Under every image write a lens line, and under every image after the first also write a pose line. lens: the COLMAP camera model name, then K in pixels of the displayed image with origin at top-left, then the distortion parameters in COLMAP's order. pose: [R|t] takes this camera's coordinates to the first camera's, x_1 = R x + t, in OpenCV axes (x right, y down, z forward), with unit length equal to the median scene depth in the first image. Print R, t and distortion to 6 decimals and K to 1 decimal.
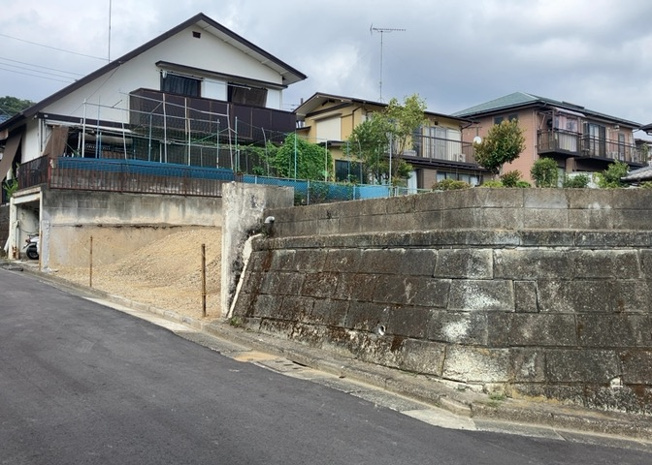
lens RADIAL K [[645.0, 0, 326.5], [0, 645.0, 225.9], [0, 0, 1]] dist [0.023160, 0.000000]
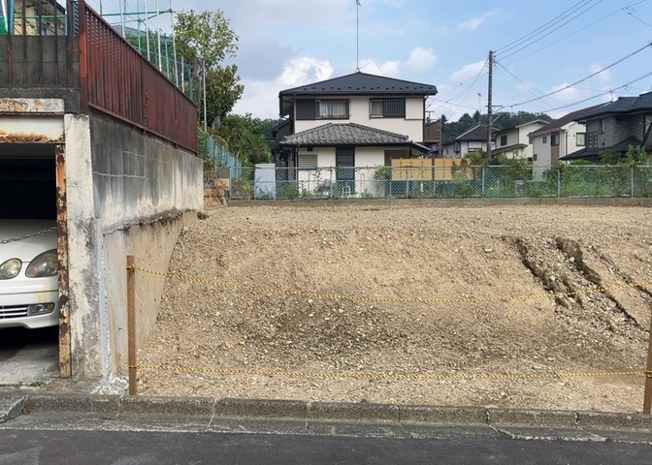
lens RADIAL K [[645.0, 0, 319.7], [0, 645.0, 218.6], [0, 0, 1]] dist [0.023160, 0.000000]
pose [[0.580047, -0.031474, 0.813975, -0.555999], [-0.022732, 0.998239, 0.054798, -0.023786], [-0.814266, -0.050289, 0.578310, 0.681543]]
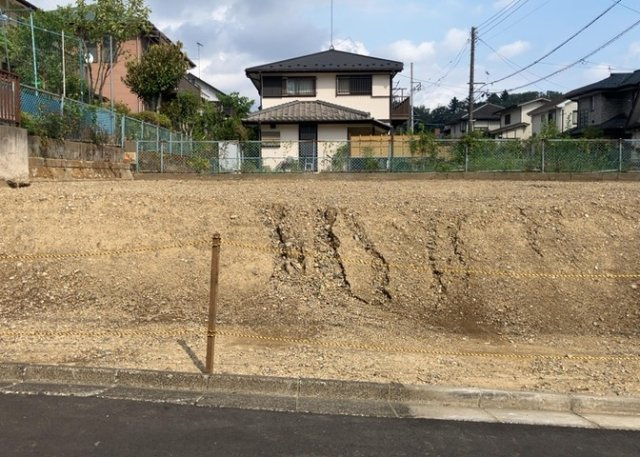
lens RADIAL K [[633.1, 0, 314.6], [0, 633.1, 219.4], [0, 0, 1]] dist [0.023160, 0.000000]
pose [[0.624926, -0.054676, 0.778767, -0.433961], [-0.024096, 0.995718, 0.089244, -0.018611], [-0.780312, -0.074536, 0.620933, 0.532490]]
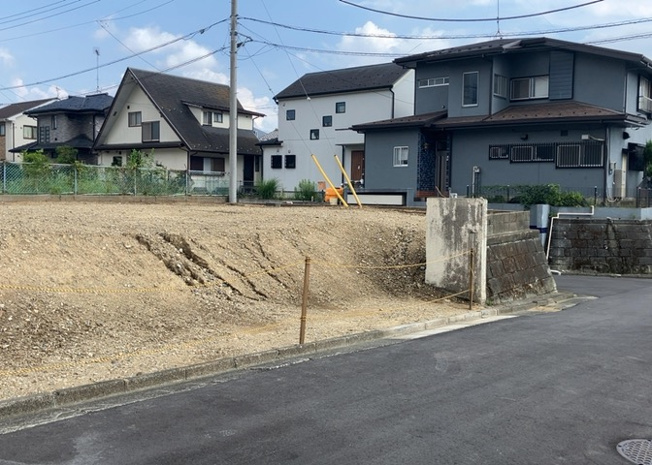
lens RADIAL K [[645.0, 0, 321.2], [0, 645.0, 224.6], [0, 0, 1]] dist [0.023160, 0.000000]
pose [[-0.226321, -0.055843, 0.972451, -0.669914], [-0.049396, 0.997729, 0.045799, -0.029641], [-0.972799, -0.037669, -0.228566, 0.809160]]
